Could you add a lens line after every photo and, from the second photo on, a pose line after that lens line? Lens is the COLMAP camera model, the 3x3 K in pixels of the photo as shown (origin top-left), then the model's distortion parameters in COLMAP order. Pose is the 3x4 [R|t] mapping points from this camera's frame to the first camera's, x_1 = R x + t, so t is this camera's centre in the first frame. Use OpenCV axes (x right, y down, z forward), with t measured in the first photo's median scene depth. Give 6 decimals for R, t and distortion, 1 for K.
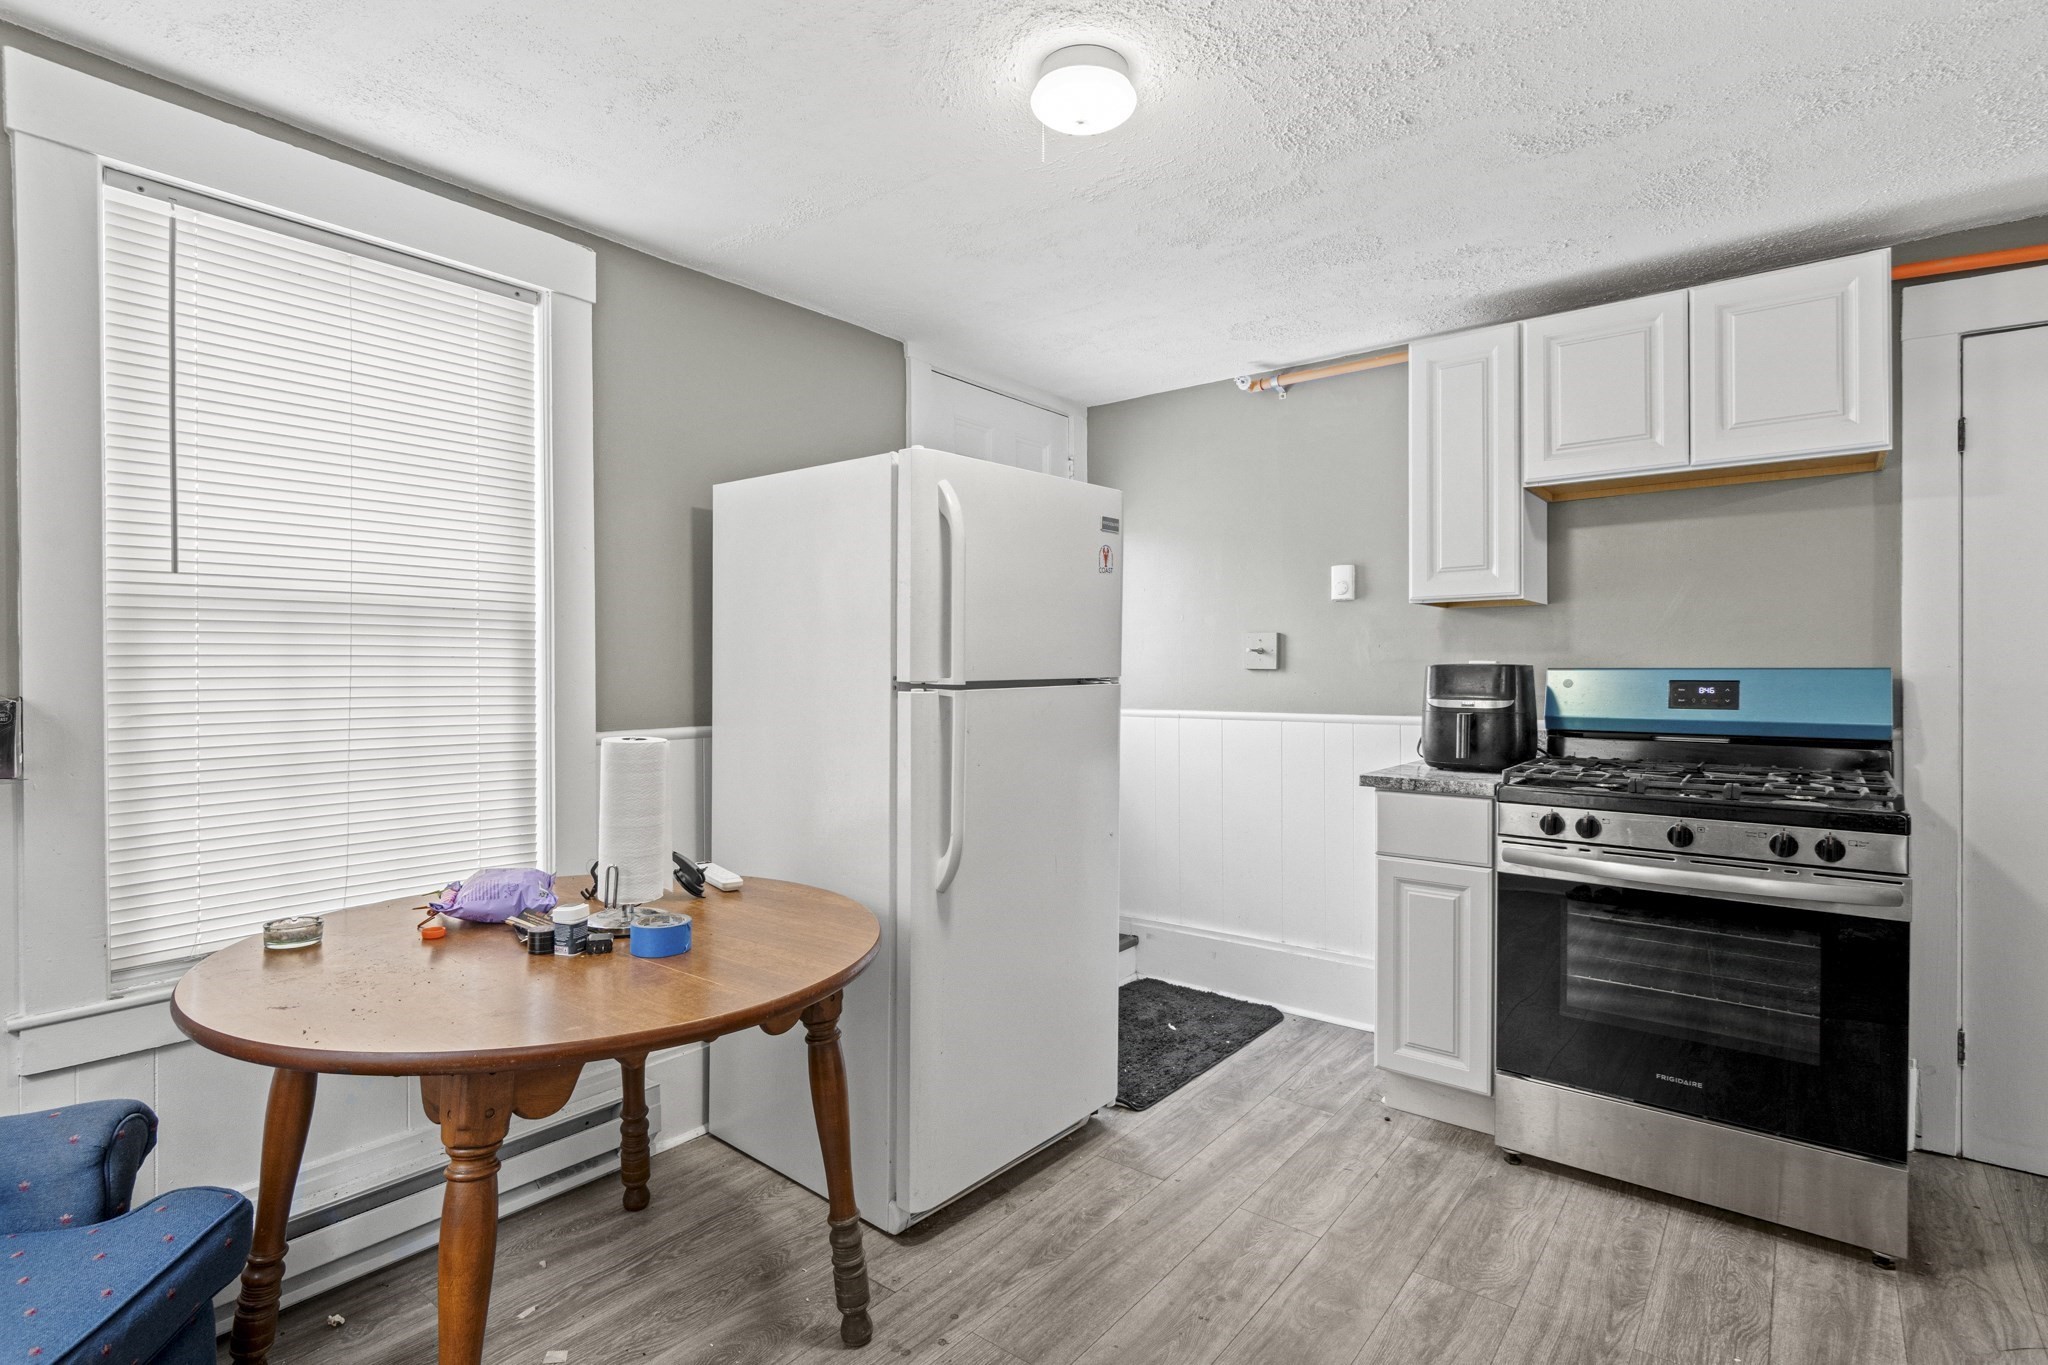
lens RADIAL K [[1011.5, 0, 1023.7], [0, 1011.5, 664.2], [0, 0, 1]] dist [0.003884, 0.000518]
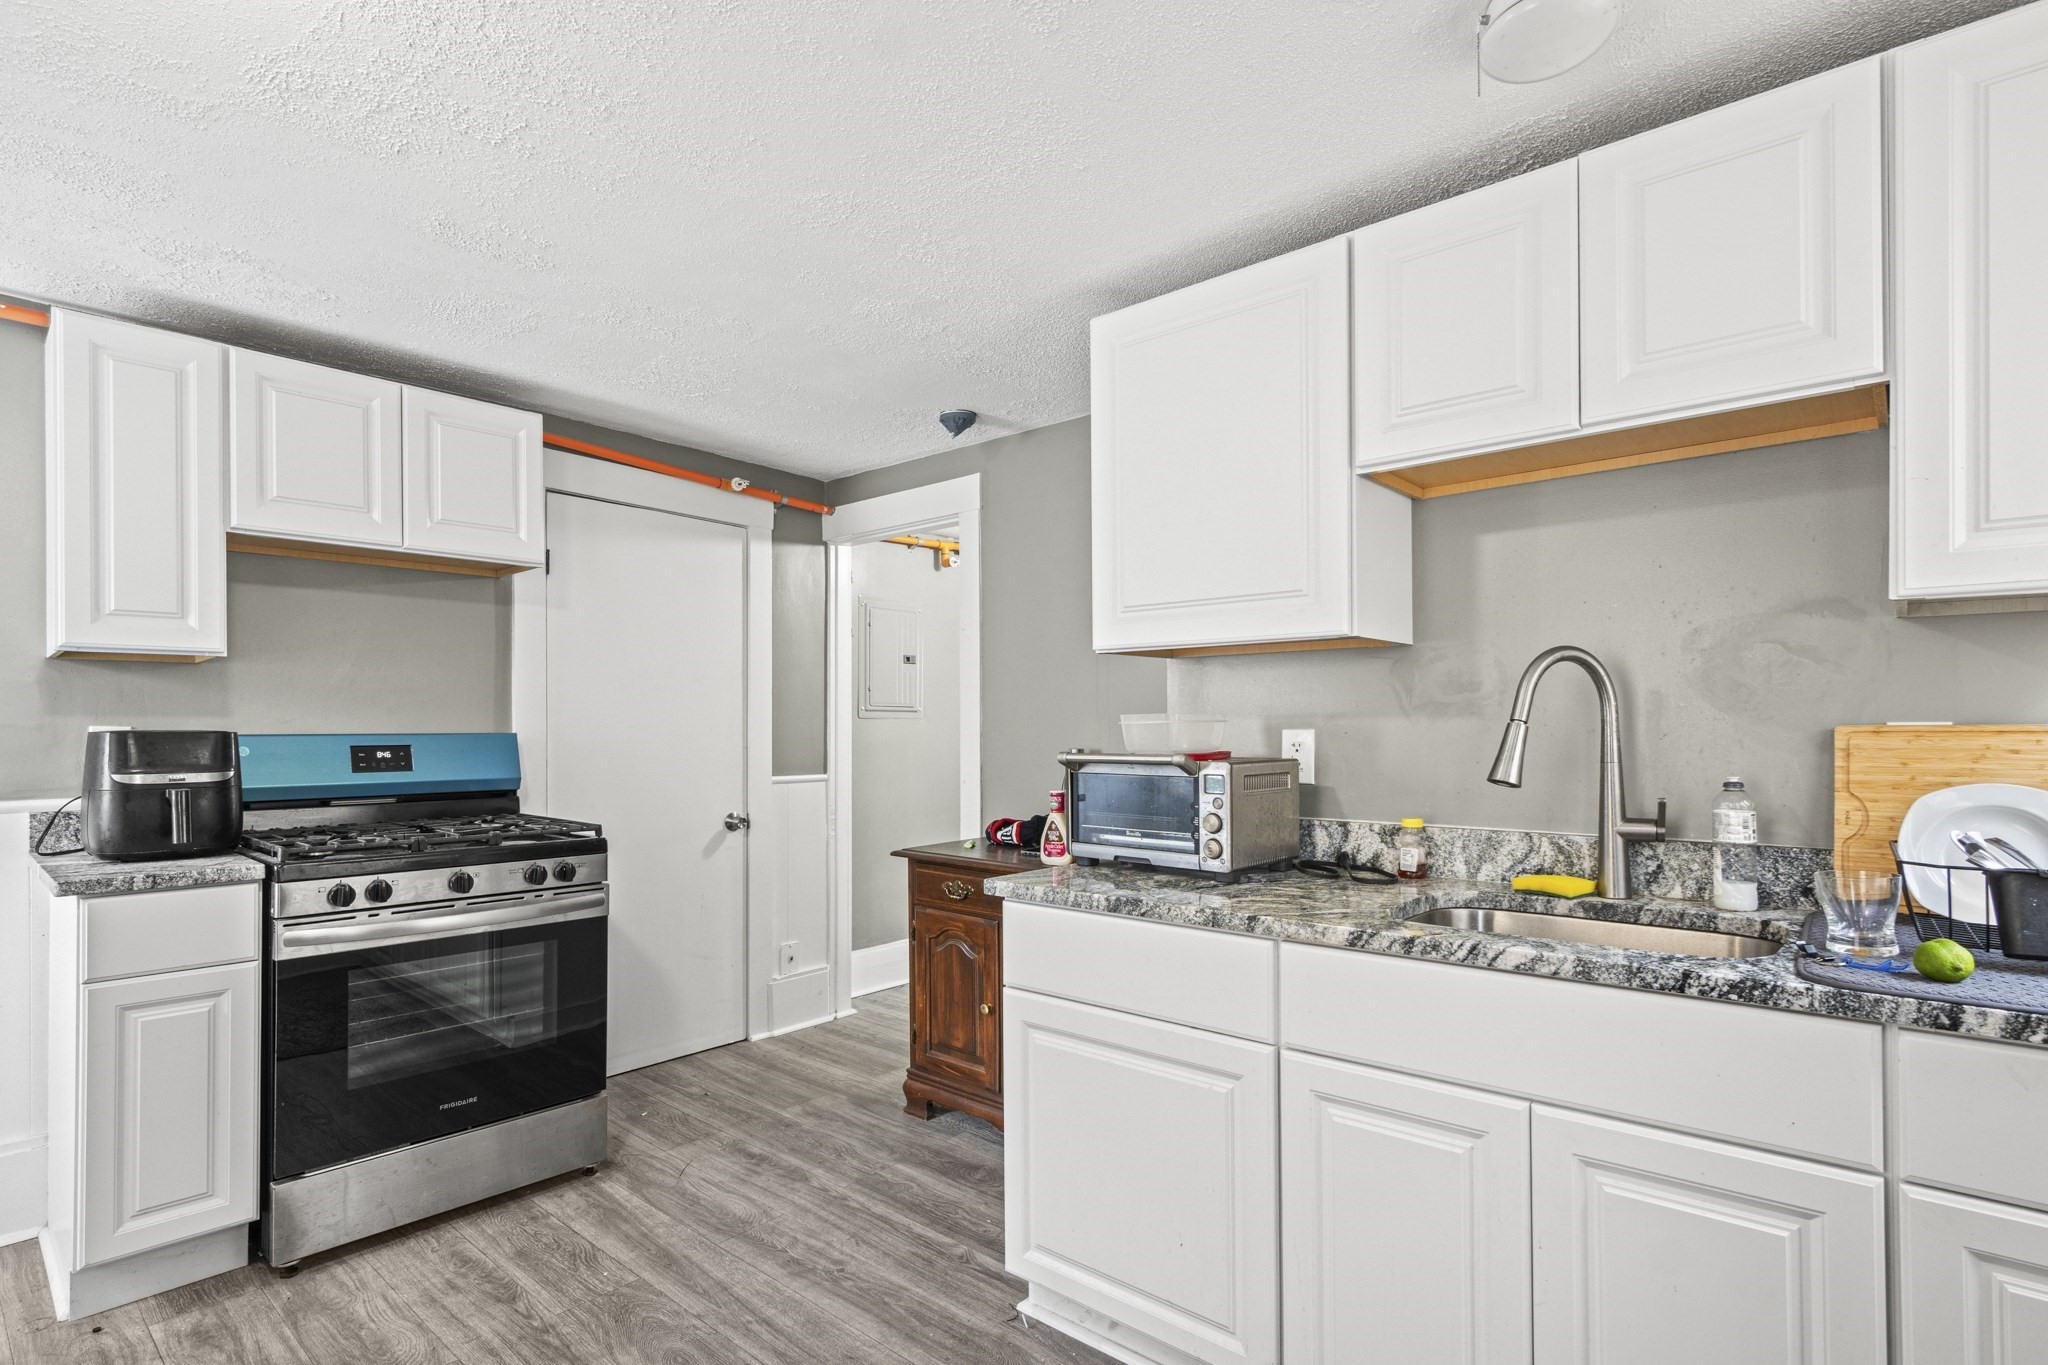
lens RADIAL K [[1016.7, 0, 1000.2], [0, 1016.7, 717.8], [0, 0, 1]] dist [0.001447, 0.000251]
pose [[0.073765, 0.011571, 0.997209, -0.394760], [0.001134, 0.999931, -0.011686, 0.000017], [-0.997275, 0.001993, 0.073747, 0.294322]]
